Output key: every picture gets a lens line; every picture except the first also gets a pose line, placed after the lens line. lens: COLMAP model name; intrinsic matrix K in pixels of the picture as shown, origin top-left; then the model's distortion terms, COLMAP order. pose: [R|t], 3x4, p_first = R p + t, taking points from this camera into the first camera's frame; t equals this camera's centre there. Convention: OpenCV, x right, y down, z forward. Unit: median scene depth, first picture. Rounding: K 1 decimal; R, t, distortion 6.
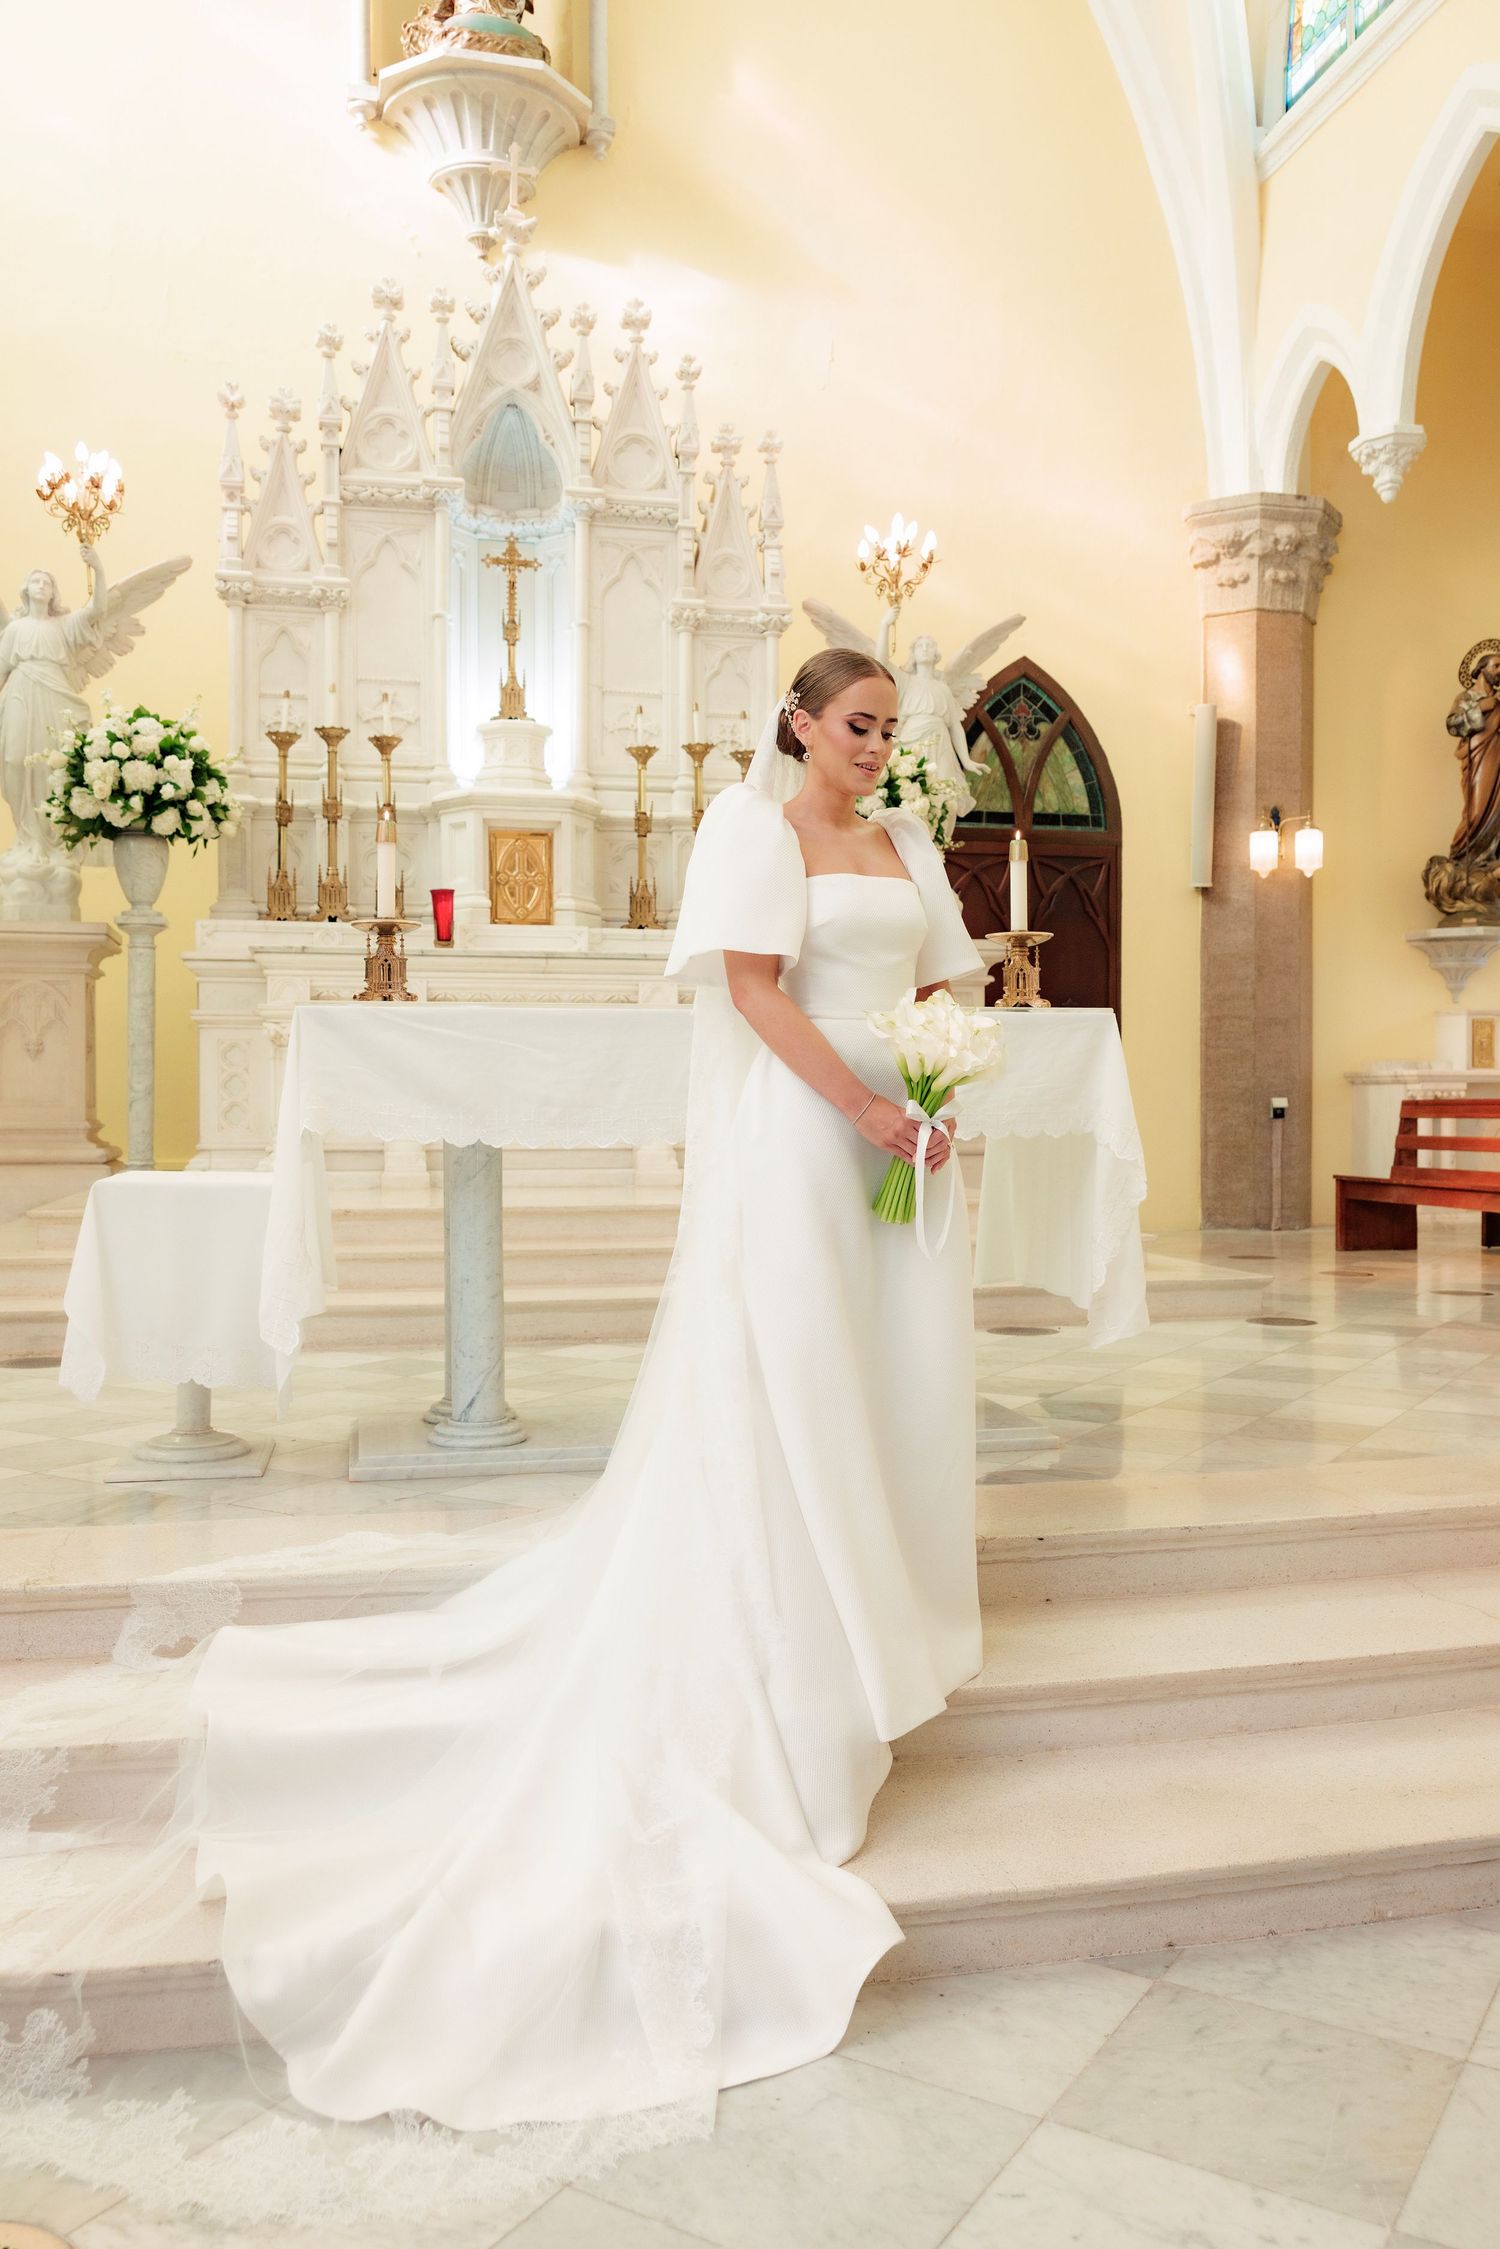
lens RADIAL K [[1831.8, 0, 771.3], [0, 1831.8, 1129.7], [0, 0, 1]] dist [0.002128, 0.012723]
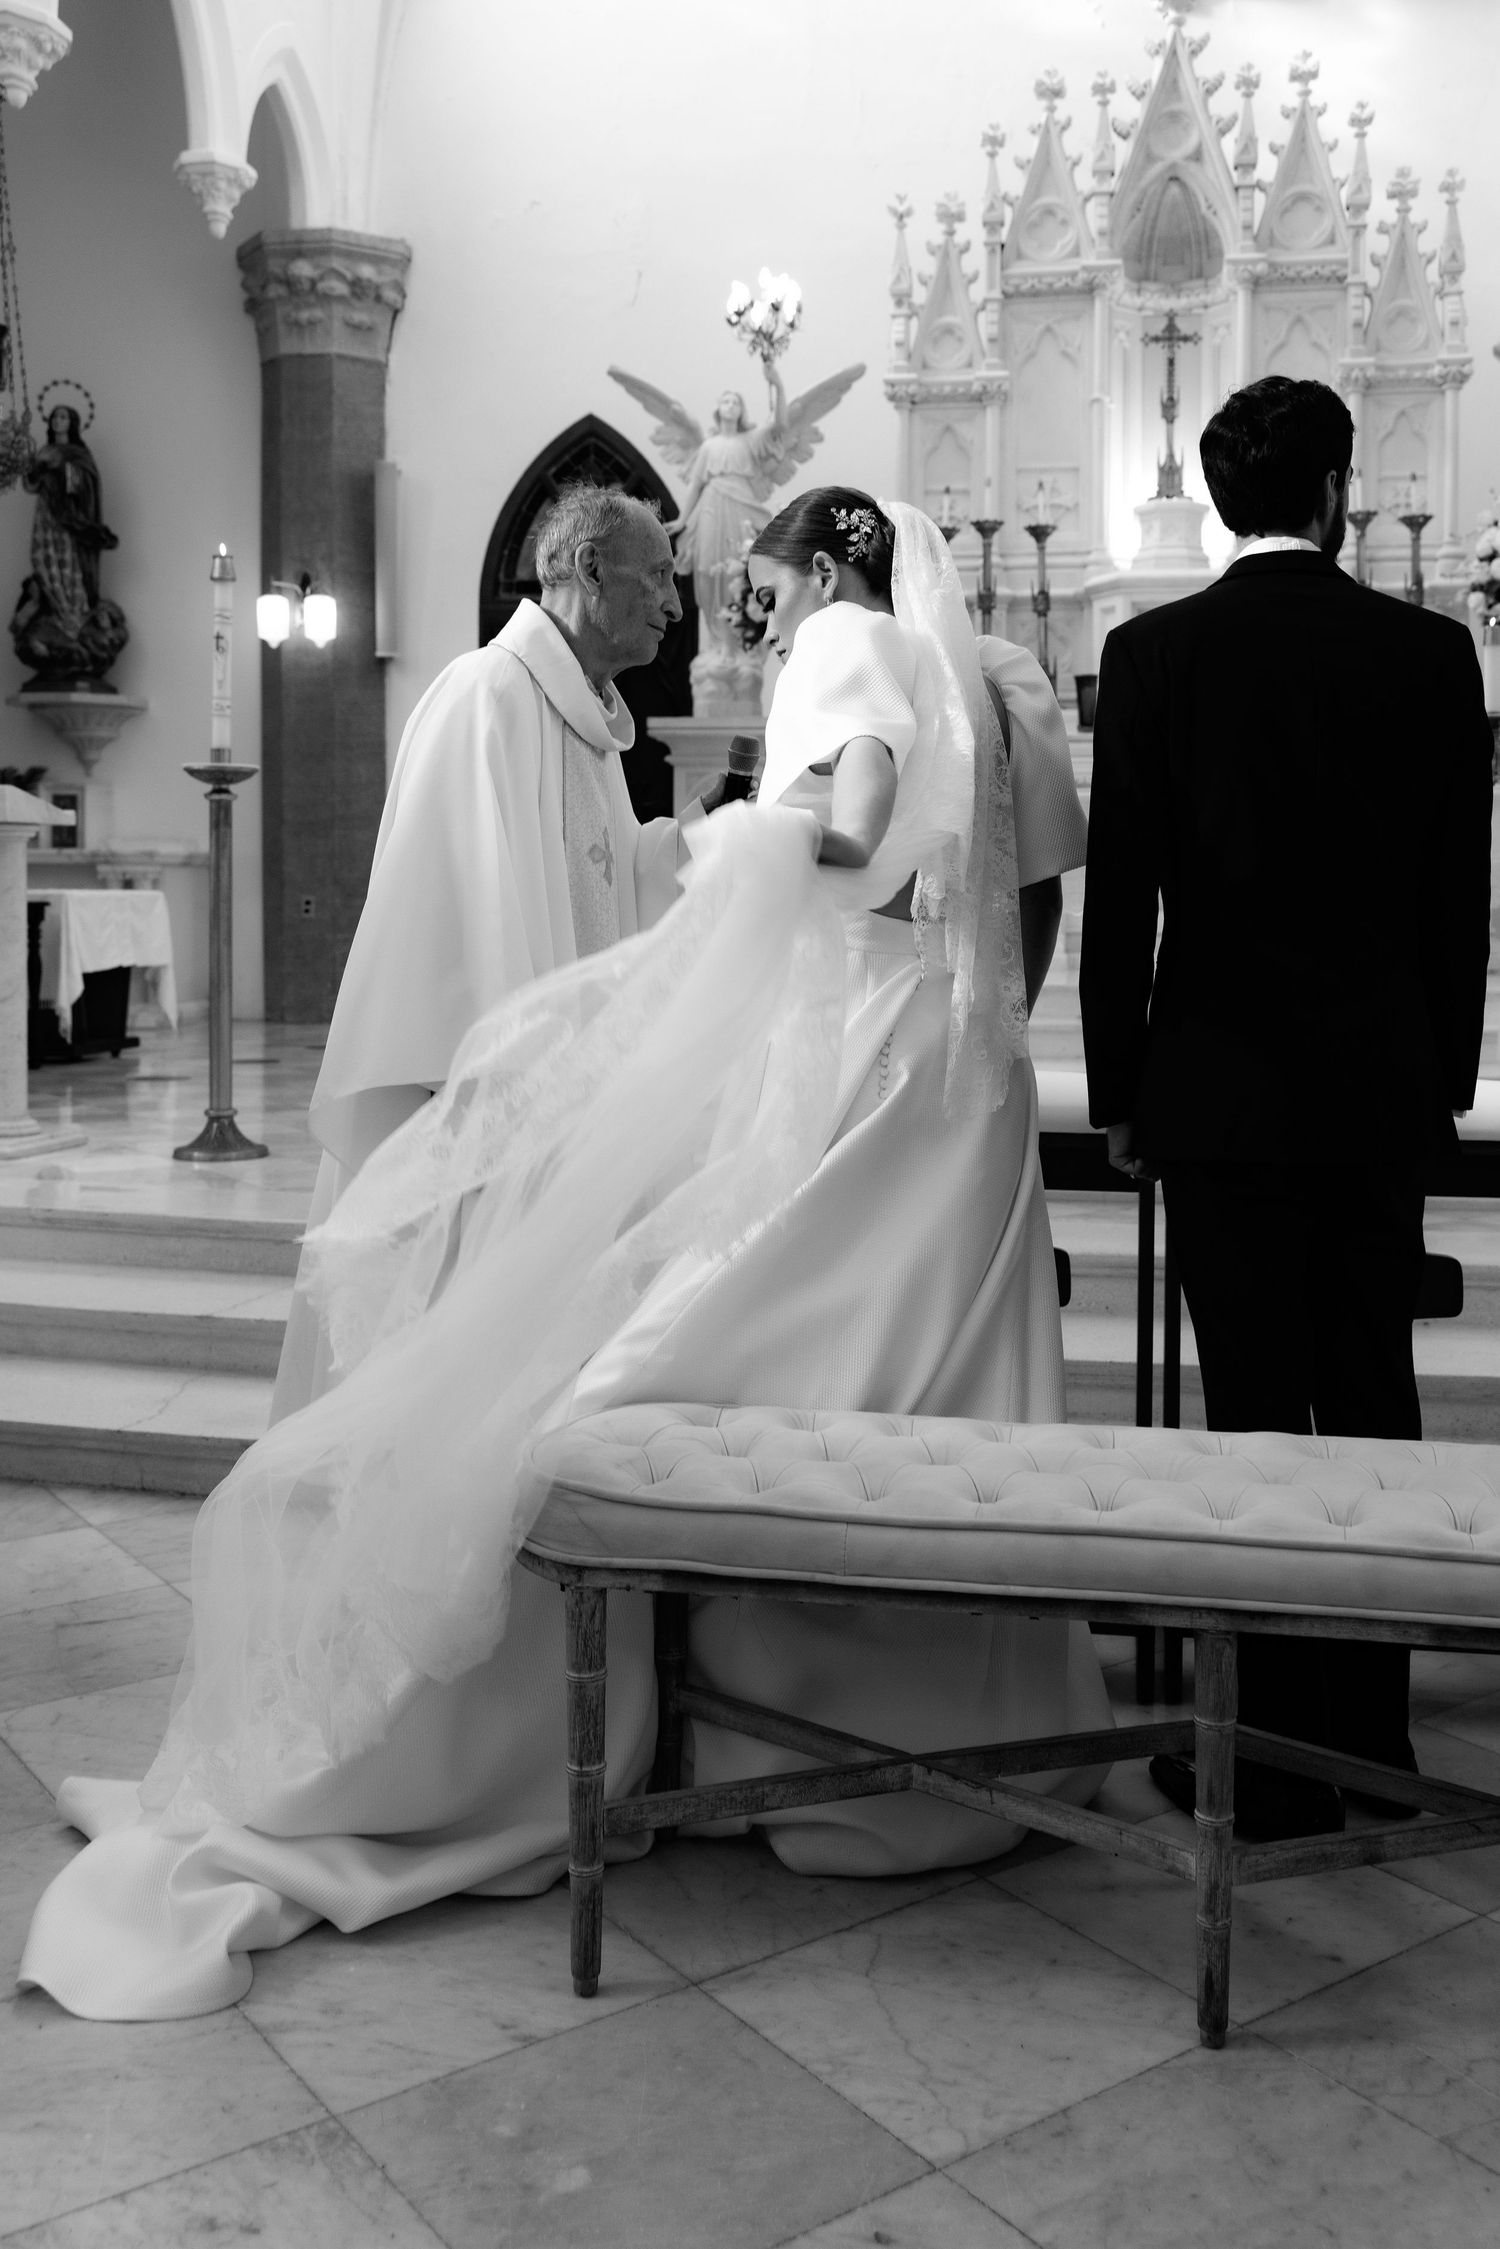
lens RADIAL K [[2102.6, 0, 831.6], [0, 2102.6, 948.4], [0, 0, 1]] dist [0.000484, 0.010713]
pose [[0.929424, 0.012039, -0.368818, 0.111486], [-0.008851, 0.999907, 0.010333, 0.008025], [0.368908, -0.006339, 0.929444, -0.121564]]
